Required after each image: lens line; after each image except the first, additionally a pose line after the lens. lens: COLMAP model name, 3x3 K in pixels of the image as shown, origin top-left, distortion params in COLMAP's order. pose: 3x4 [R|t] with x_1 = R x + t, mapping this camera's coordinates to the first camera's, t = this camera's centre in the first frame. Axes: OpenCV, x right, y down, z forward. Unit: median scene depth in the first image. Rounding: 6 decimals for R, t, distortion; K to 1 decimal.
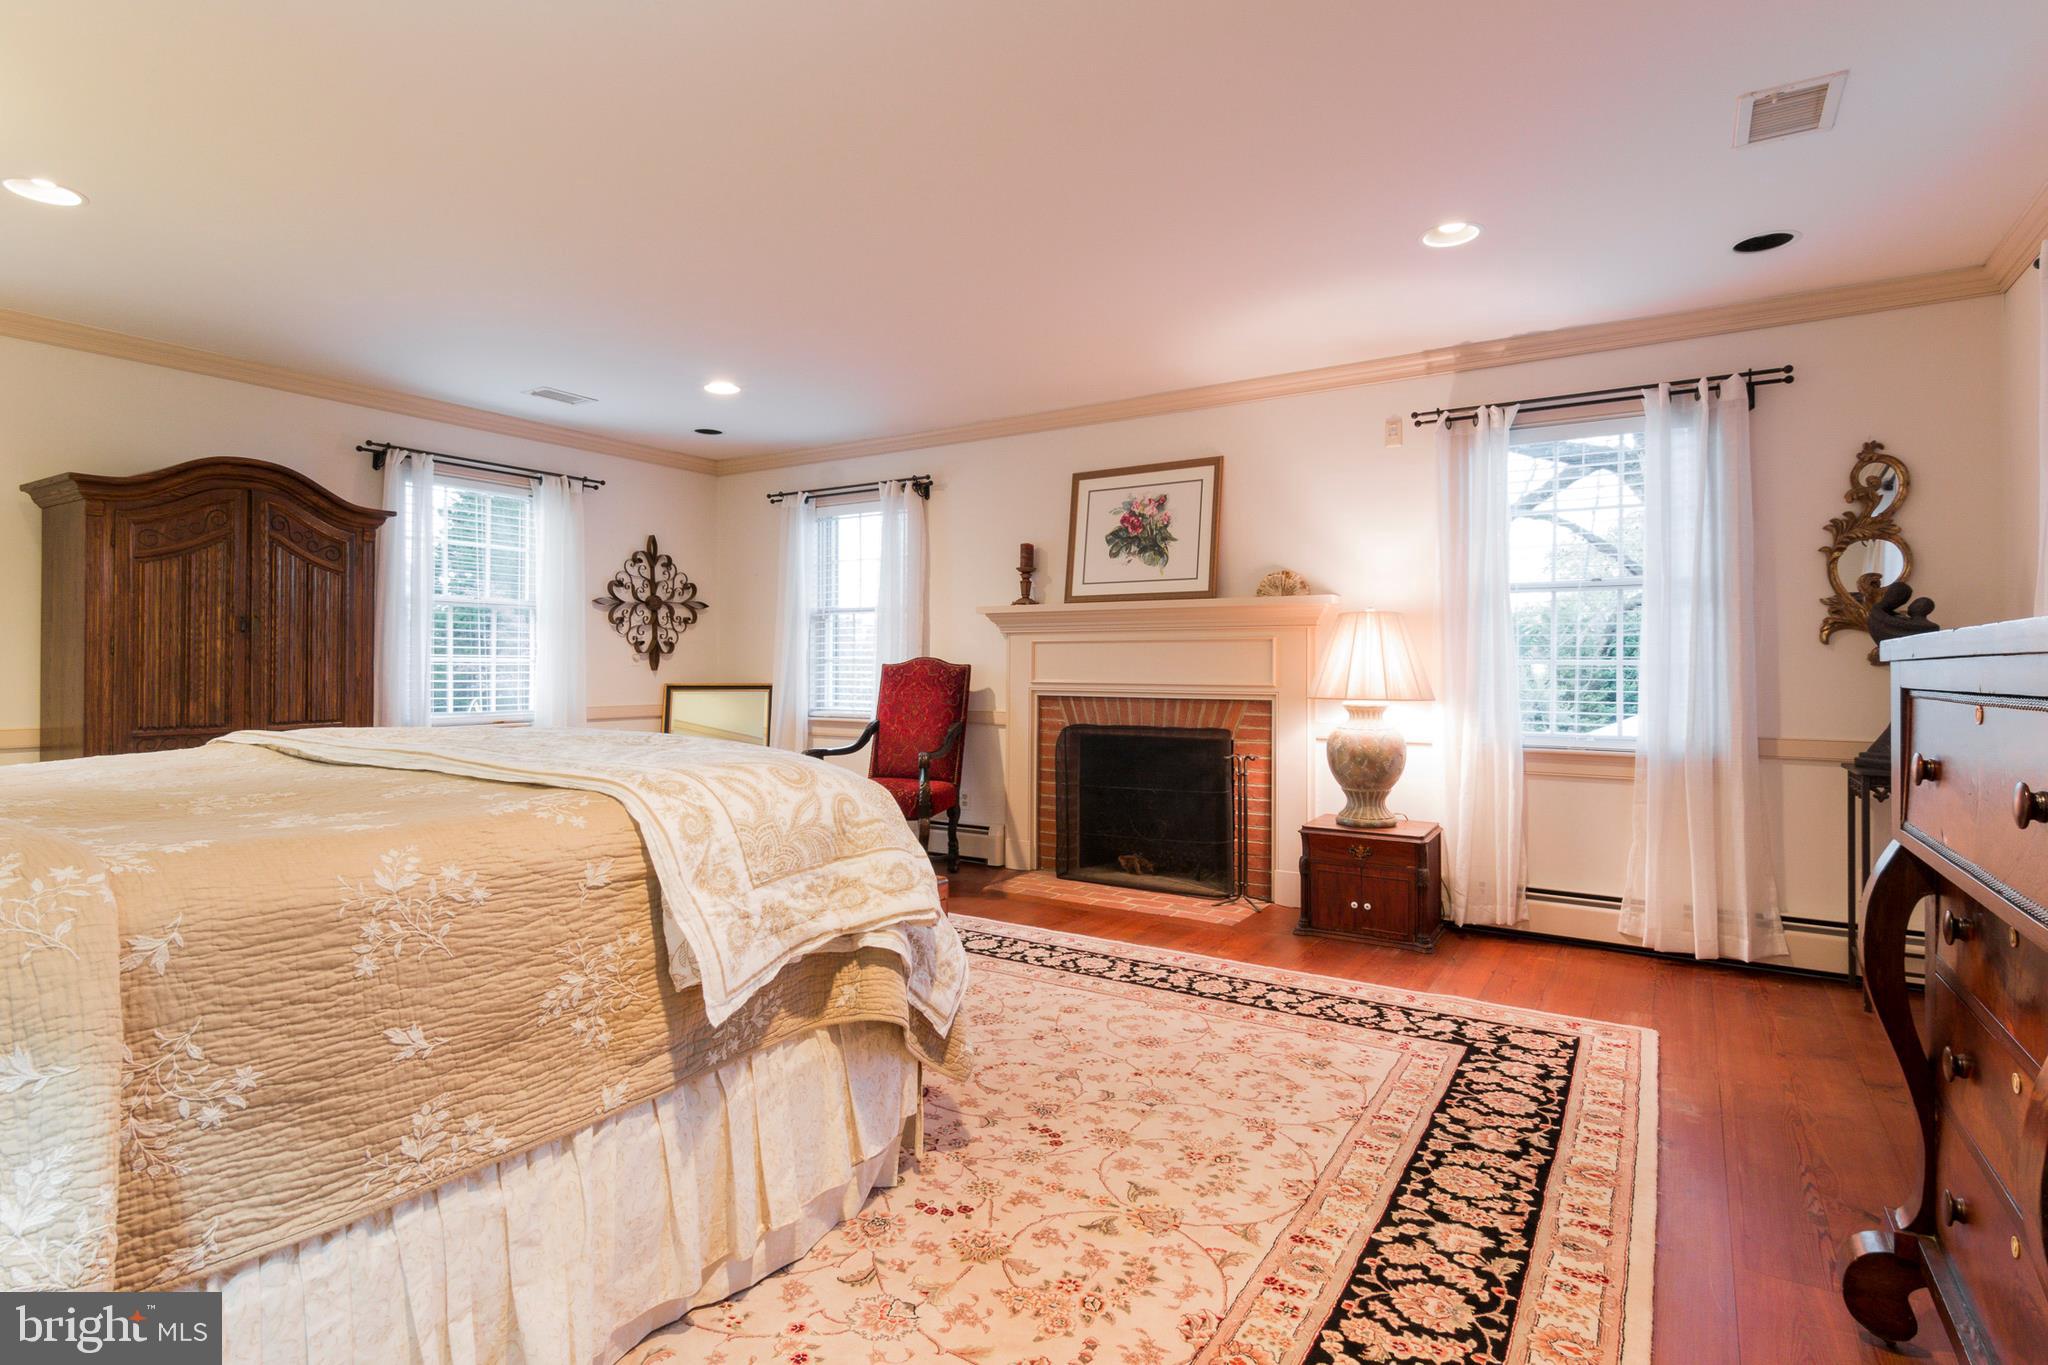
lens RADIAL K [[1006.9, 0, 1024.3], [0, 1006.9, 671.2], [0, 0, 1]] dist [0.015647, -0.001947]
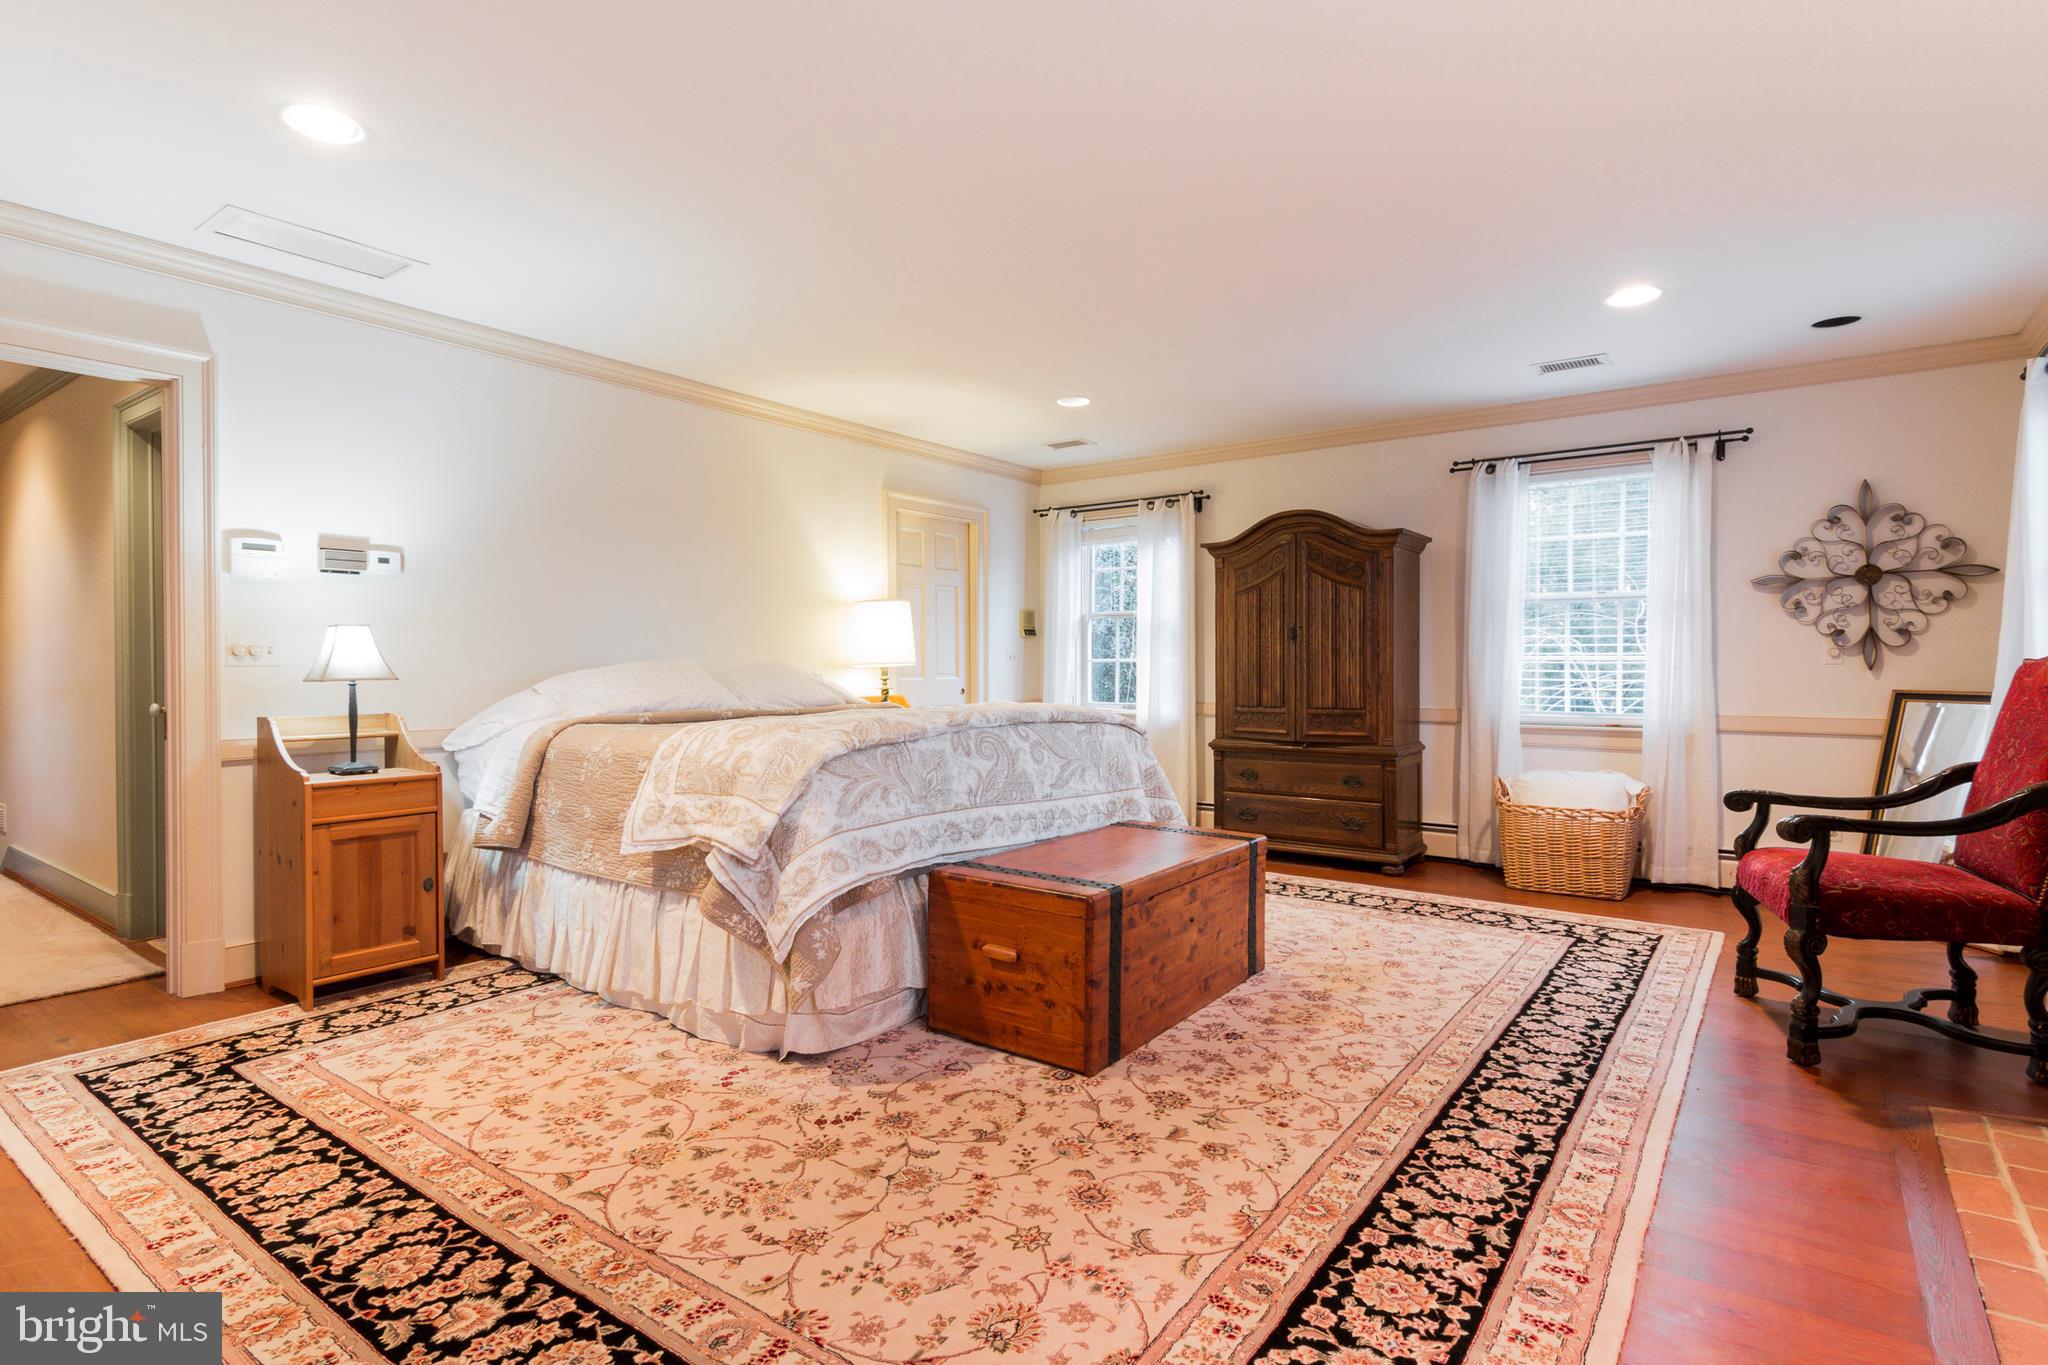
lens RADIAL K [[1006.9, 0, 1024.3], [0, 1006.9, 671.2], [0, 0, 1]] dist [0.015647, -0.001947]
pose [[-0.043644, 0.004649, -0.999036, 0.981329], [-0.005177, 0.999975, 0.004880, -0.002017], [0.999034, 0.005385, -0.043619, 1.162323]]
